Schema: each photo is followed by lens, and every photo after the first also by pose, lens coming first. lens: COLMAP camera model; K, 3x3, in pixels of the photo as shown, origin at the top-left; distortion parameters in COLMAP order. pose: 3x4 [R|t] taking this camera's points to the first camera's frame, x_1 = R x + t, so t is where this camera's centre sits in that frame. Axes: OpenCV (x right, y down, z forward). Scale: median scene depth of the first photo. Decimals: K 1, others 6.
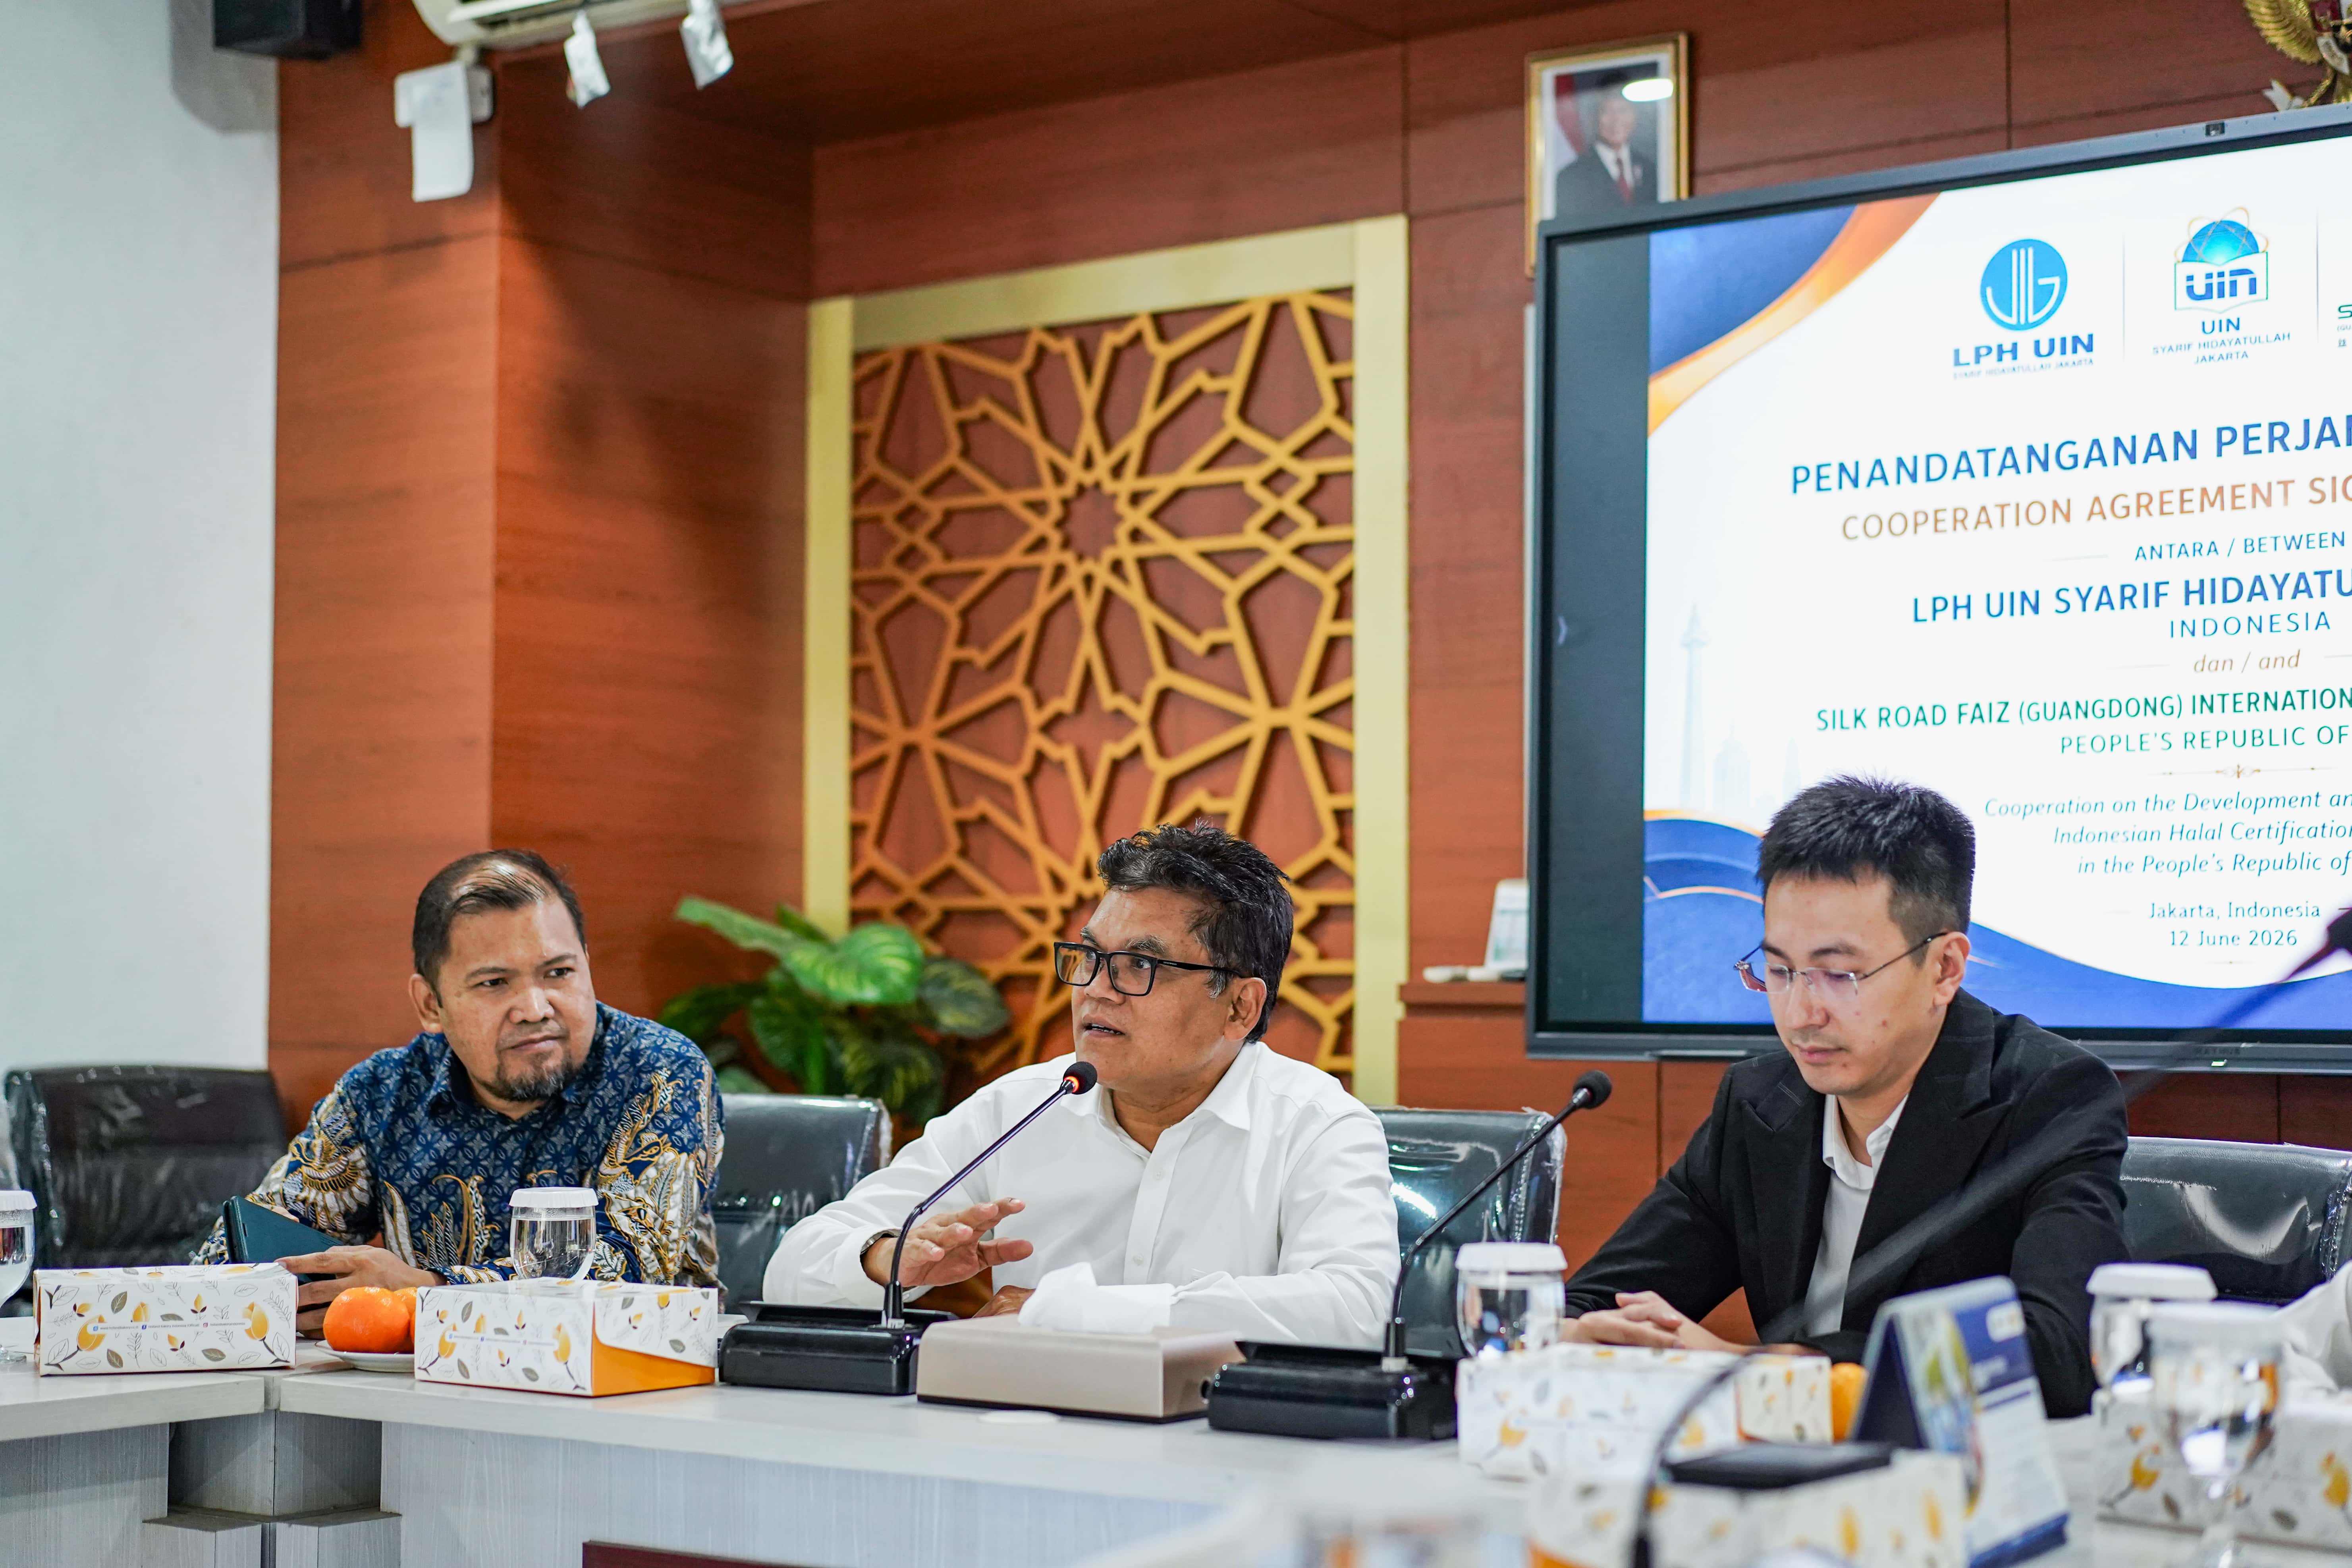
lens RADIAL K [[3732.6, 0, 1165.4], [0, 3732.6, 773.2], [0, 0, 1]] dist [0.012221, 0.000000]
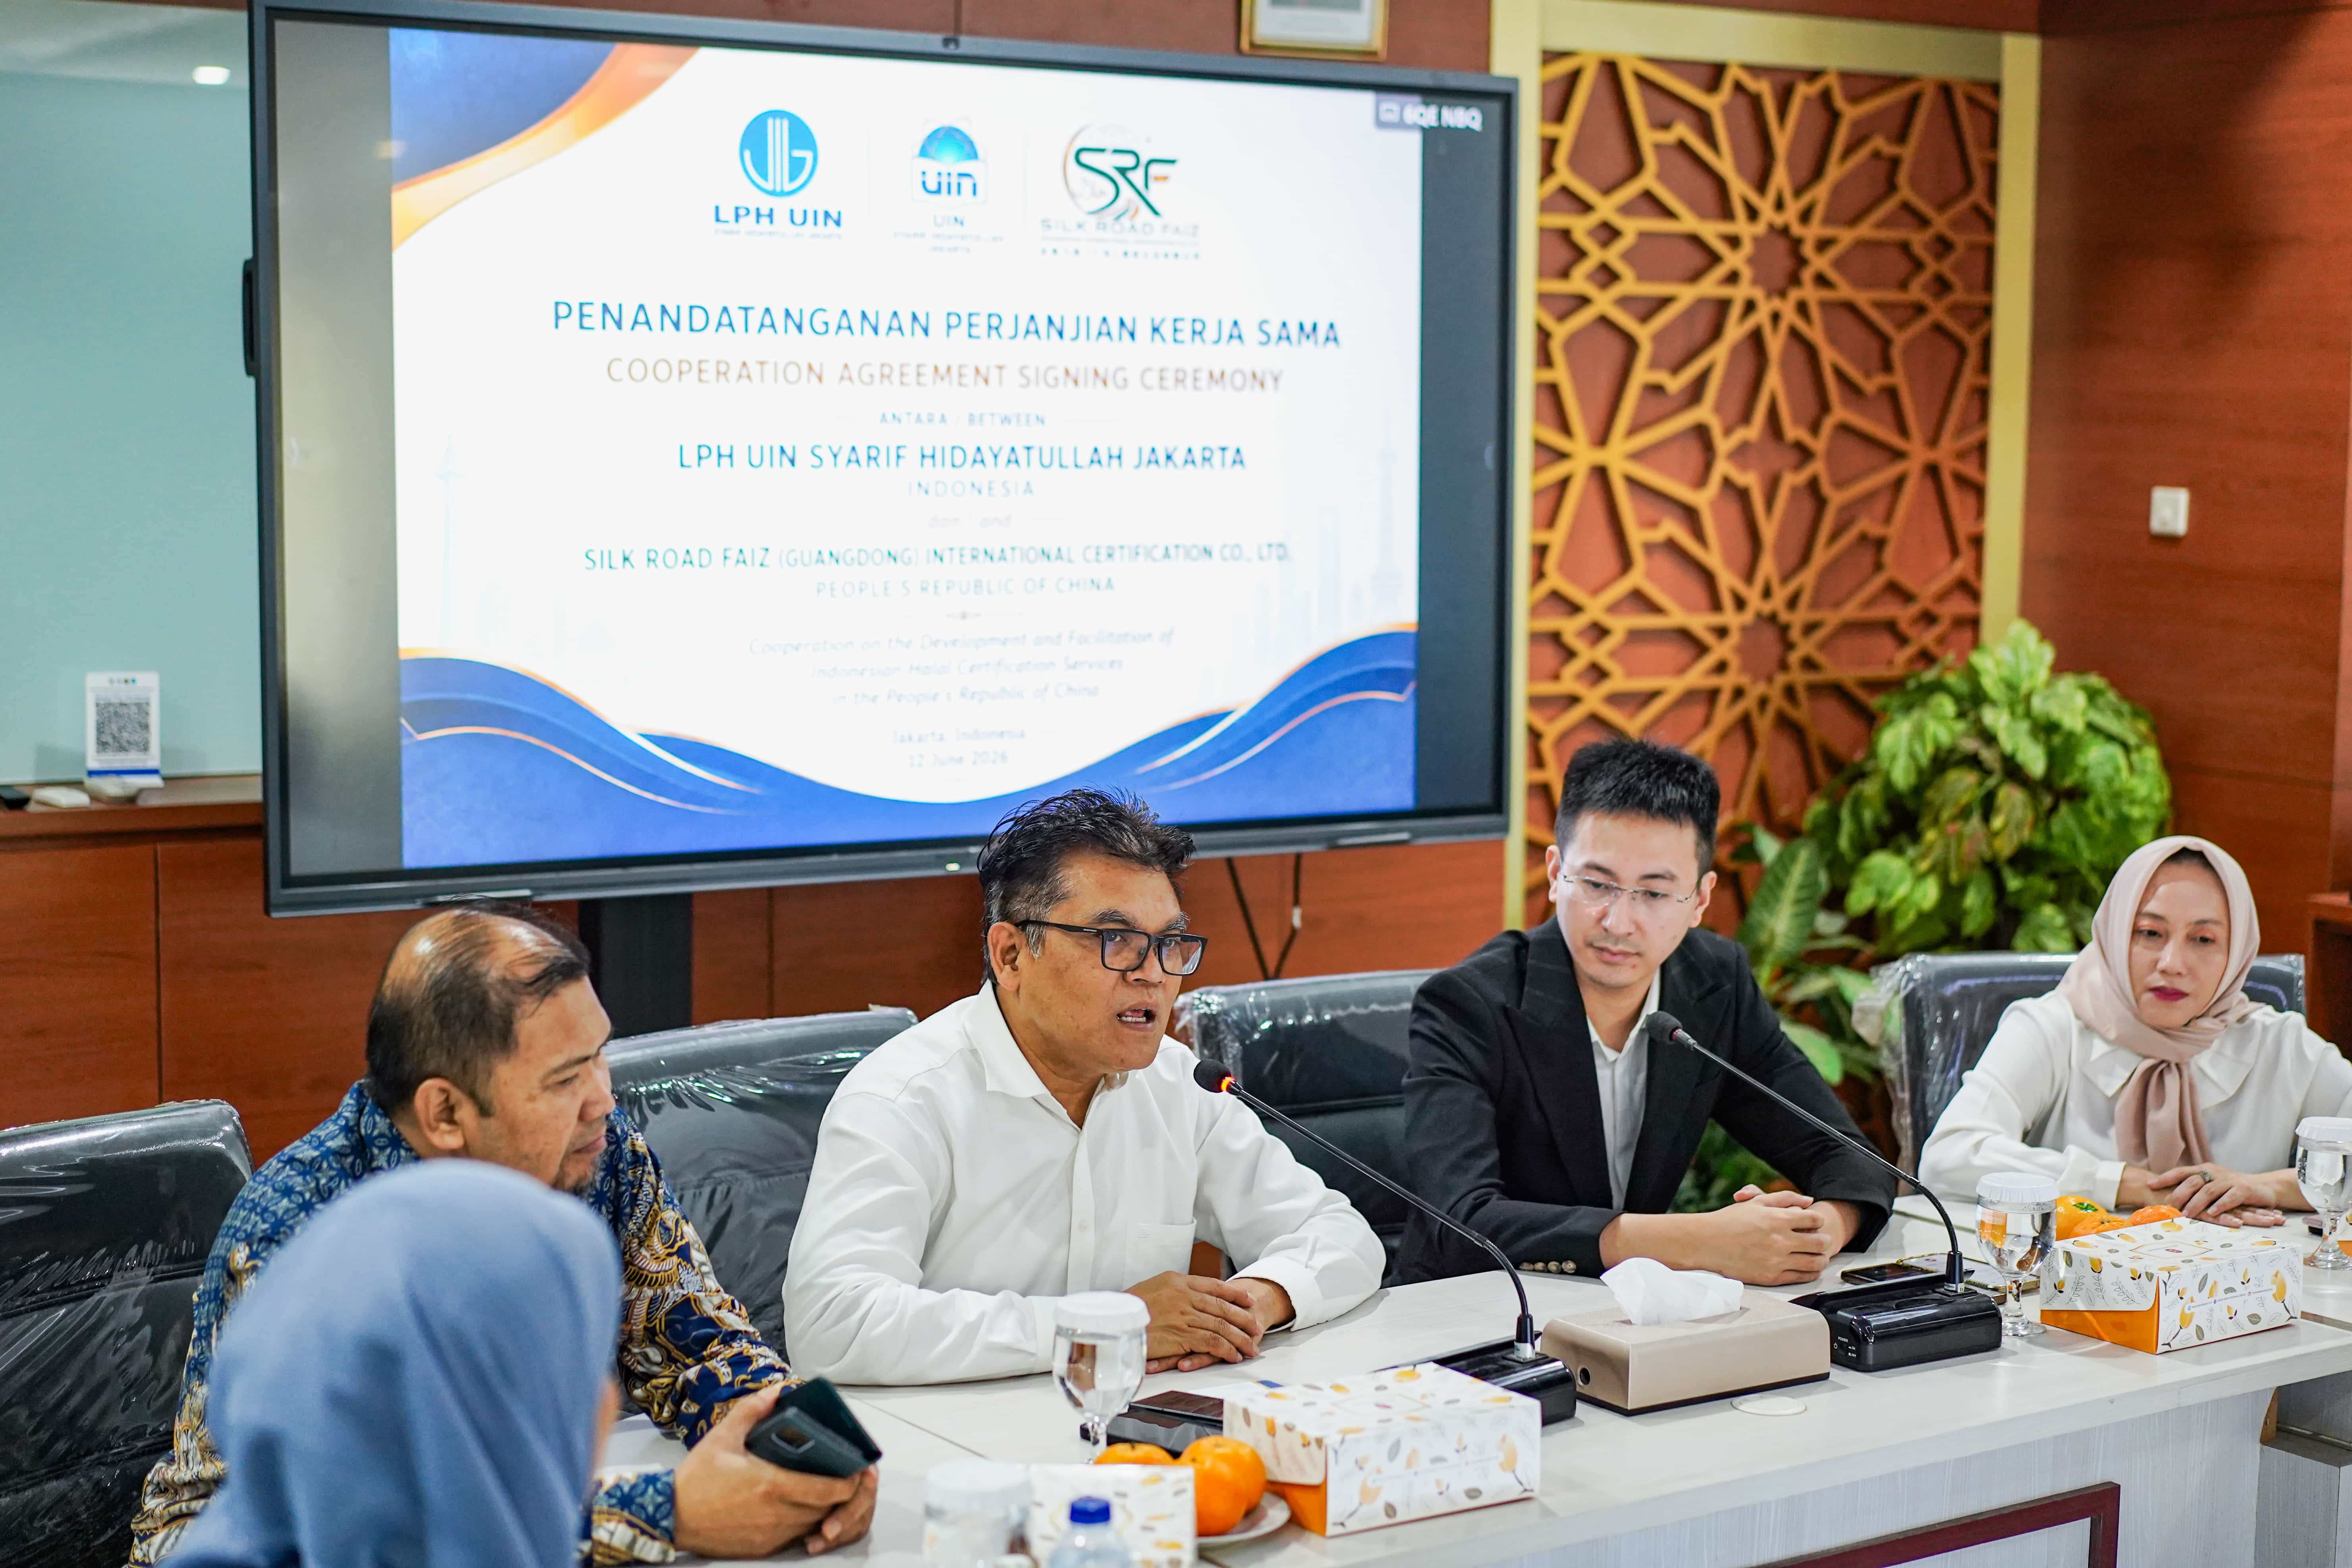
lens RADIAL K [[3732.6, 0, 1203.4], [0, 3732.6, 776.6], [0, 0, 1]] dist [0.012221, 0.000000]
pose [[0.332135, -0.097331, 0.938197, -0.562469], [-0.065910, 0.989836, 0.126021, -0.073433], [-0.940926, -0.103692, 0.322344, 0.397415]]
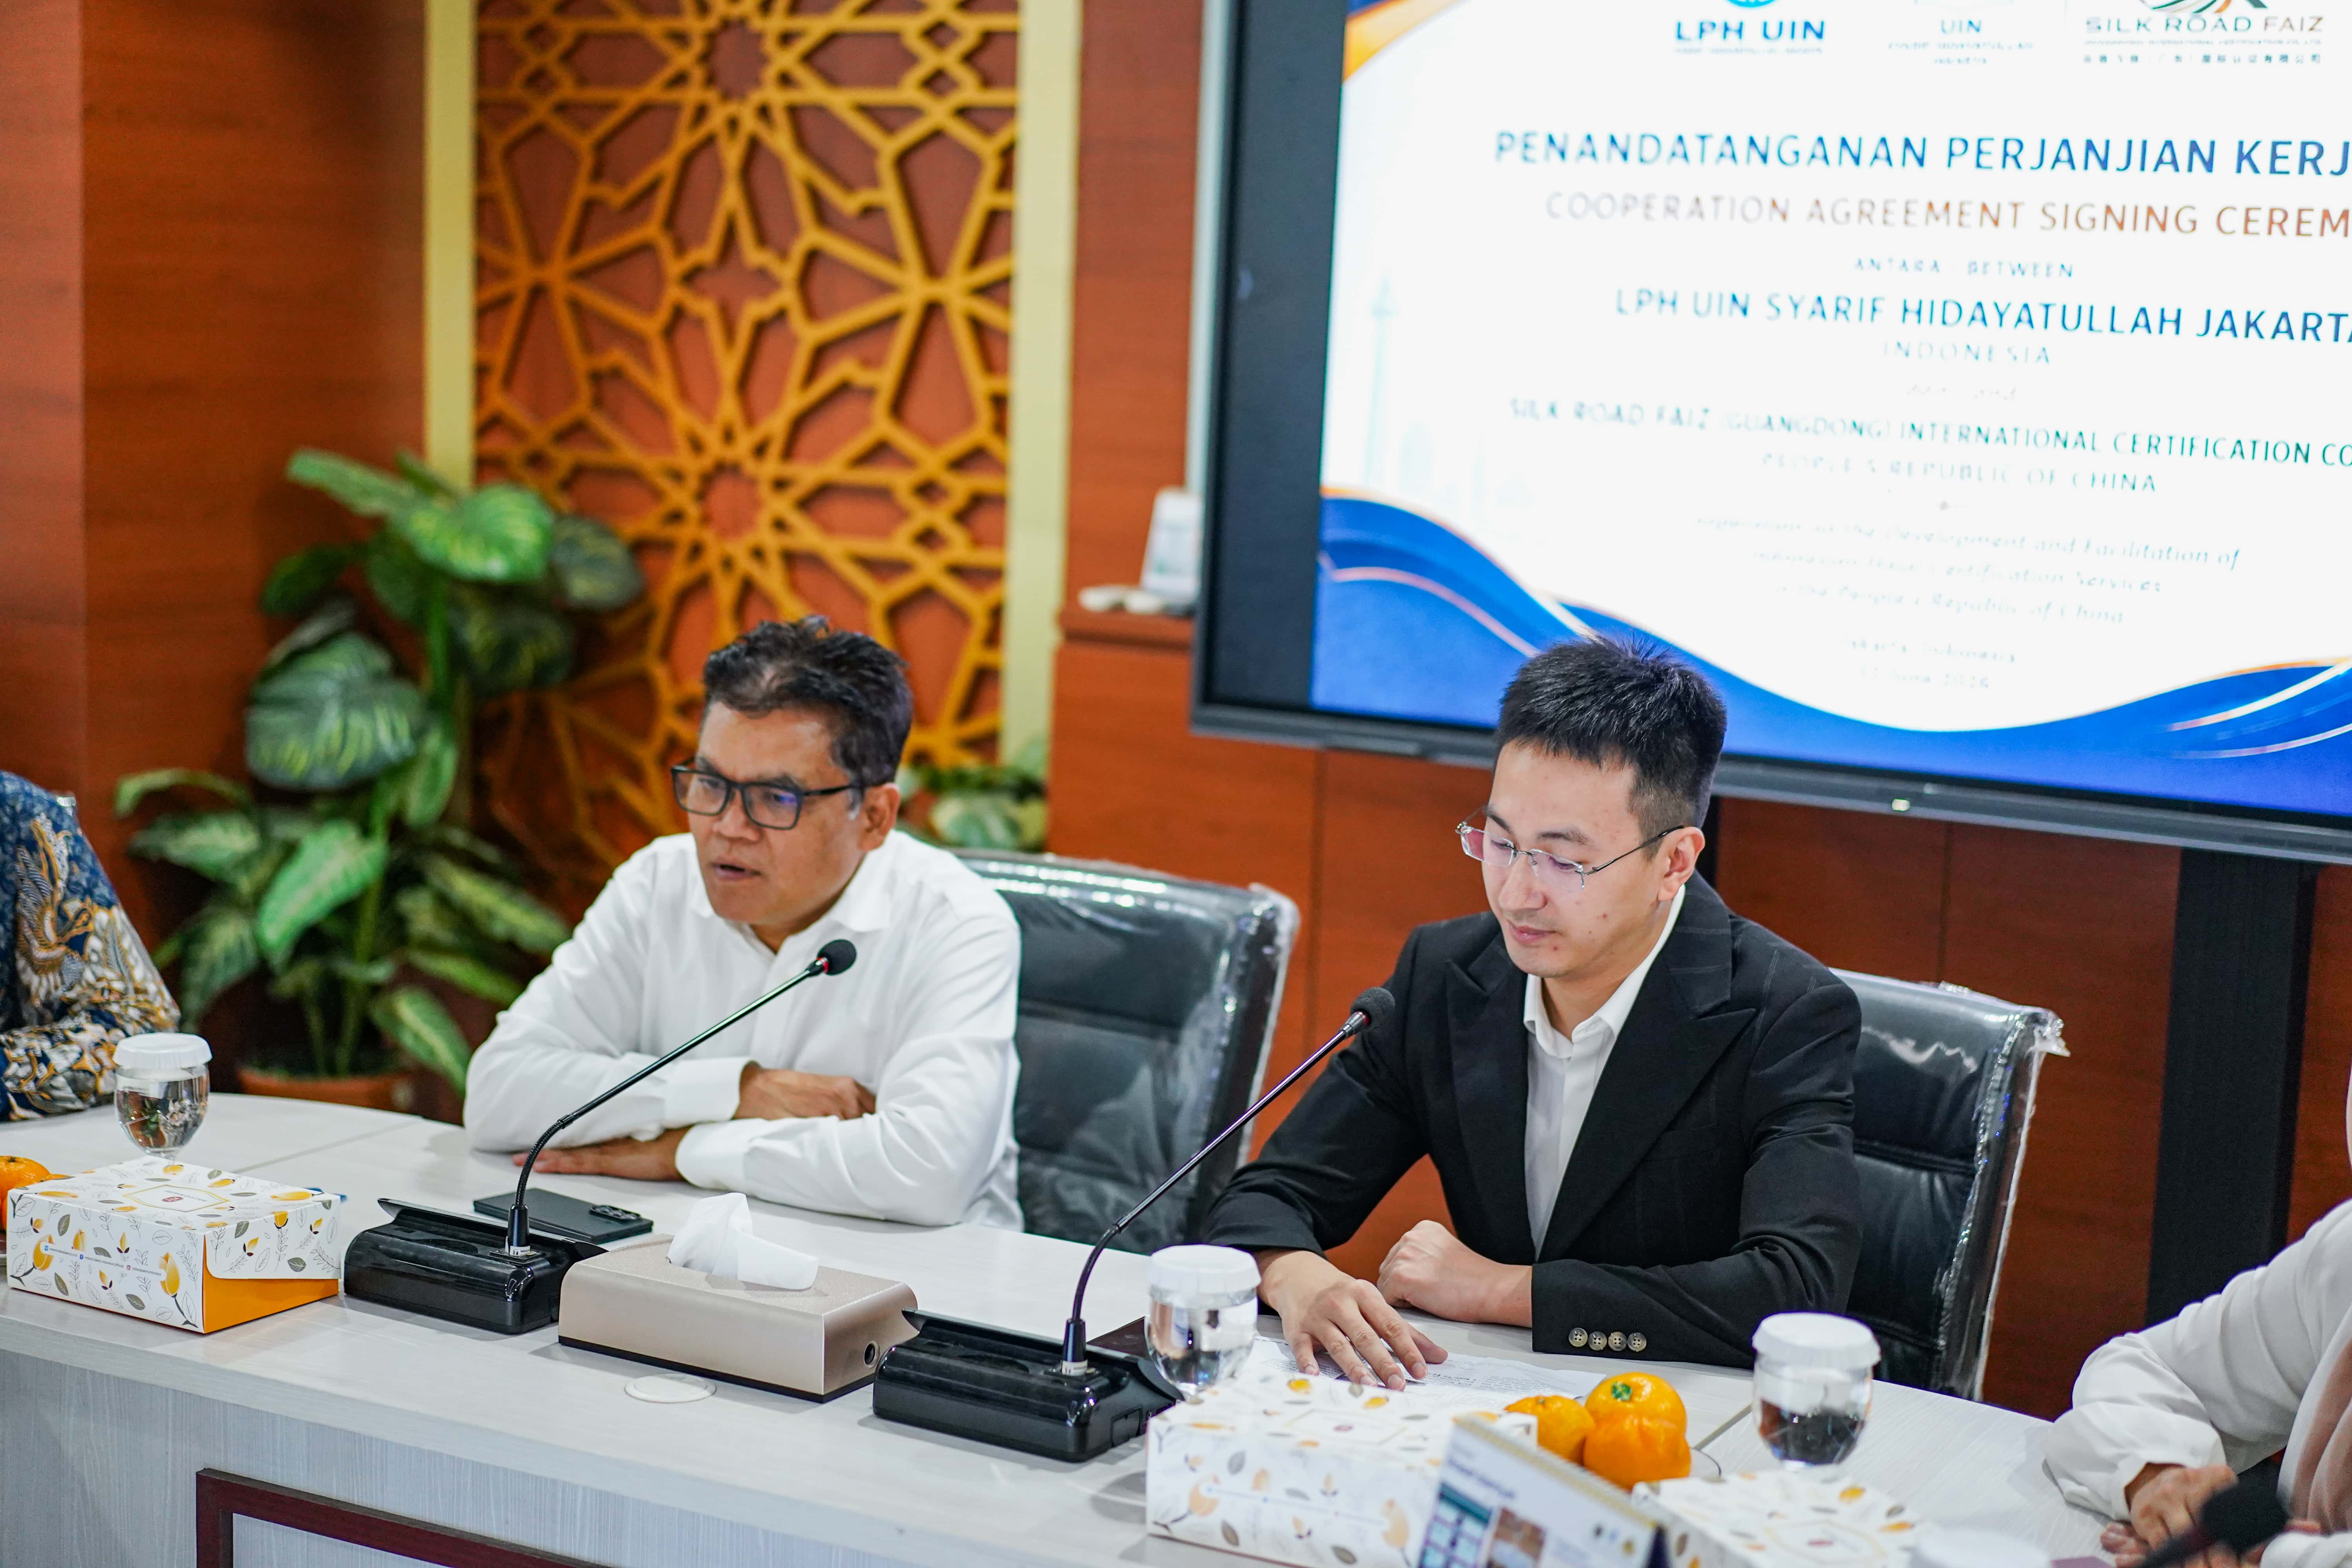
lens RADIAL K [[3732.7, 0, 1148.3], [0, 3732.7, 743.1], [0, 0, 1]] dist [0.012221, 0.000000]
pose [[0.994989, 0.016555, 0.098599, -0.007219], [-0.034608, 0.982258, 0.184314, -0.079481], [-0.093799, -0.186803, 0.977909, 0.050042]]
